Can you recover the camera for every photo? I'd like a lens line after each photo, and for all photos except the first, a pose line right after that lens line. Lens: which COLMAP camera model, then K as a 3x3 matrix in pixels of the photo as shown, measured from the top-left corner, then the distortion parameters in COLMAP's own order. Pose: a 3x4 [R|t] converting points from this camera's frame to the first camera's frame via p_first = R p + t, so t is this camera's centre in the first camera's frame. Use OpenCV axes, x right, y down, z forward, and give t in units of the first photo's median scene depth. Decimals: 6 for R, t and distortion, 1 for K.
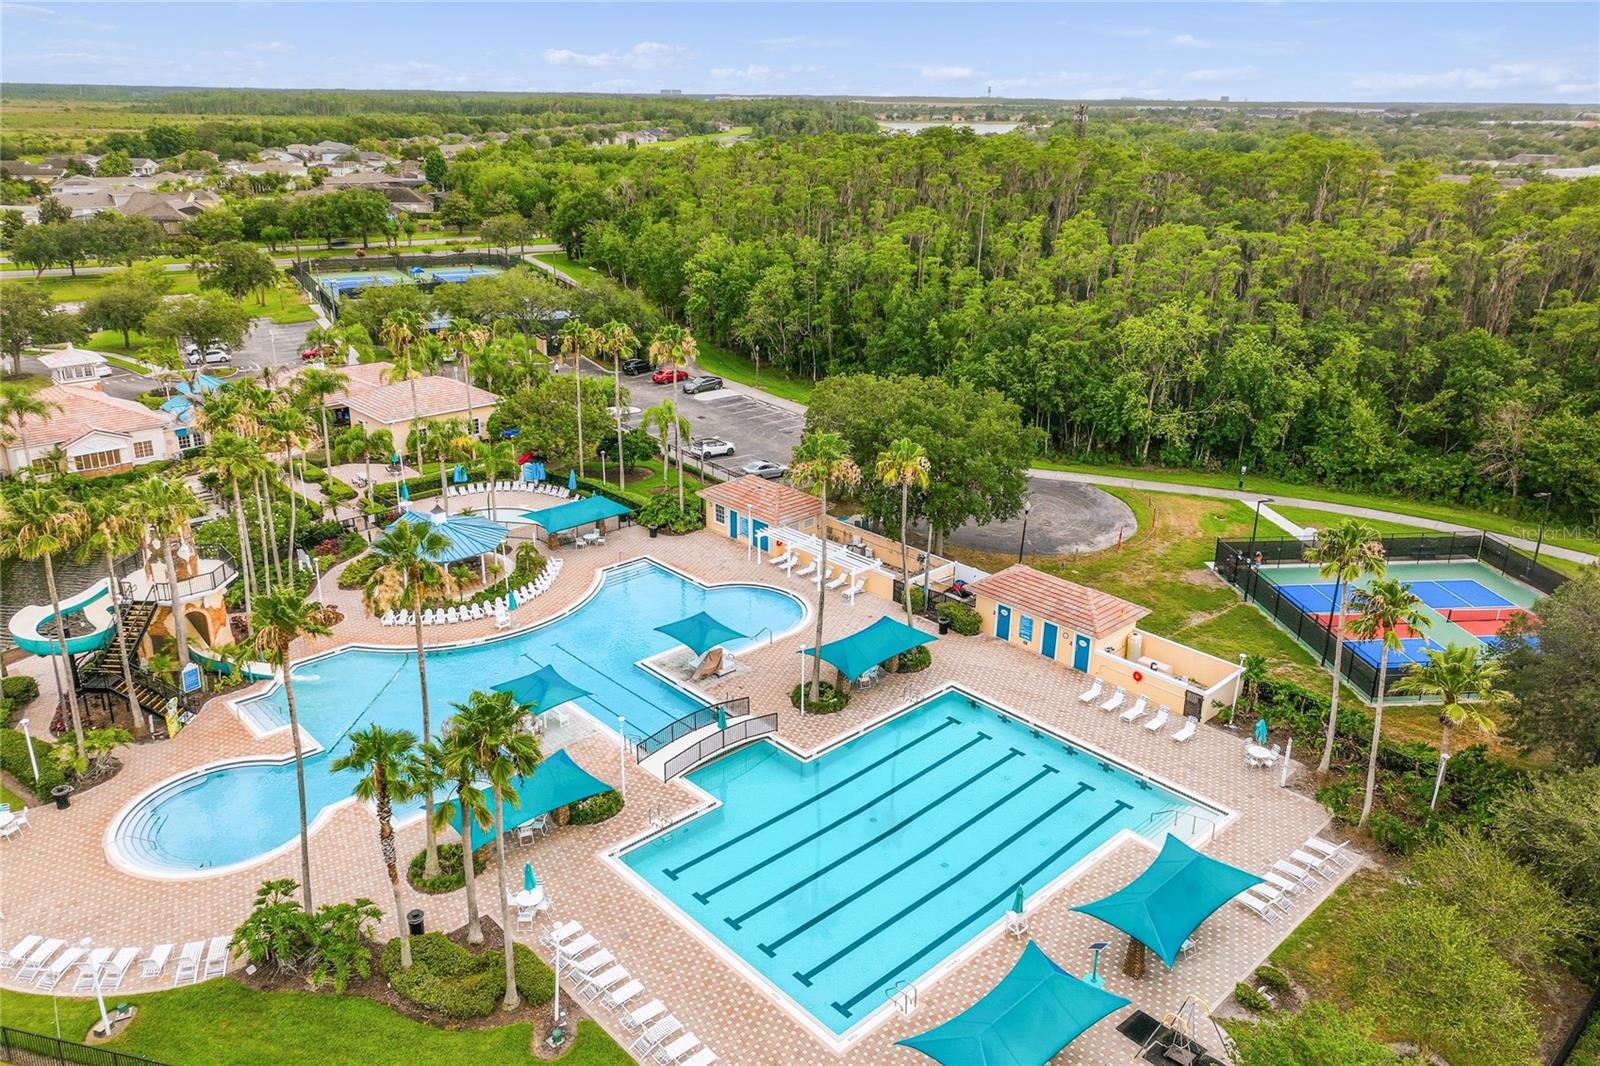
lens RADIAL K [[1156.0, 0, 804.4], [0, 1156.0, 482.3], [0, 0, 1]] dist [-0.002644, 0.029648]
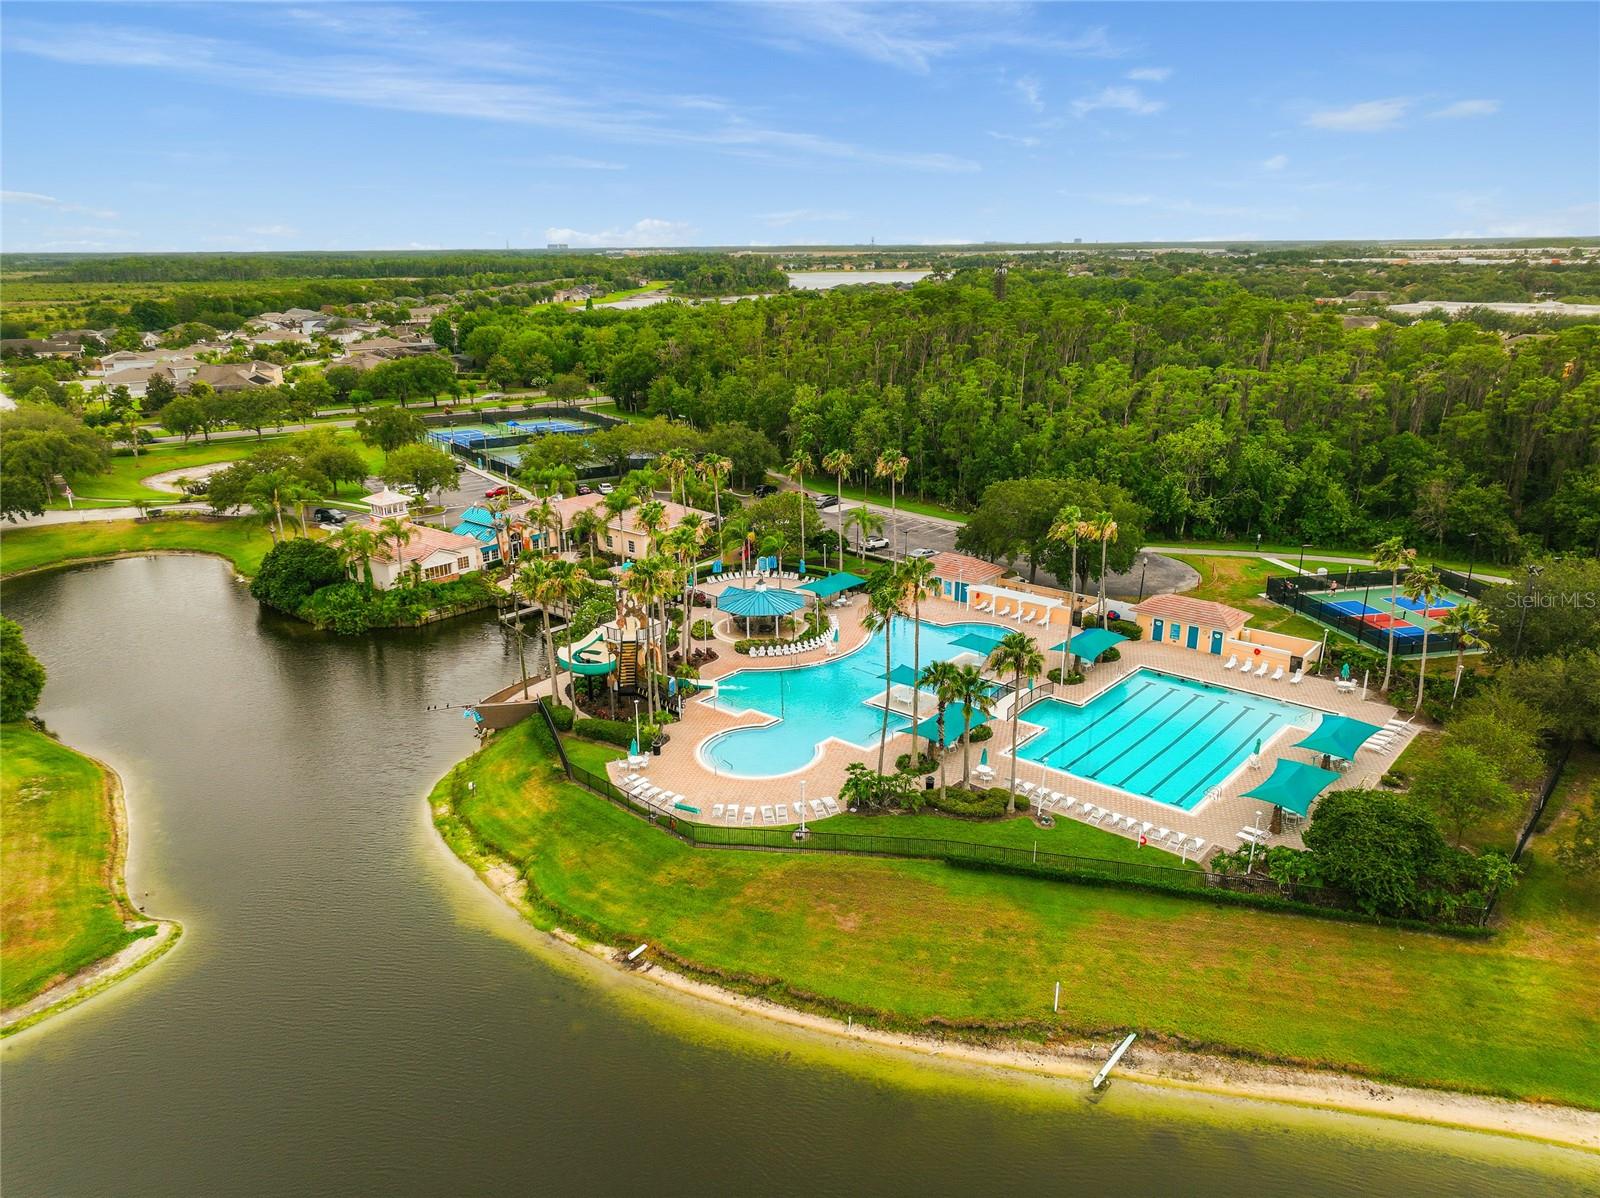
lens RADIAL K [[1121.6, 0, 800.0], [0, 1121.6, 599.0], [0, 0, 1]] dist [0.004790, 0.001947]
pose [[0.993910, -0.053911, 0.096103, -0.316358], [0.055421, 0.998377, -0.013112, 0.051872], [-0.095240, 0.018358, 0.995285, -0.318390]]
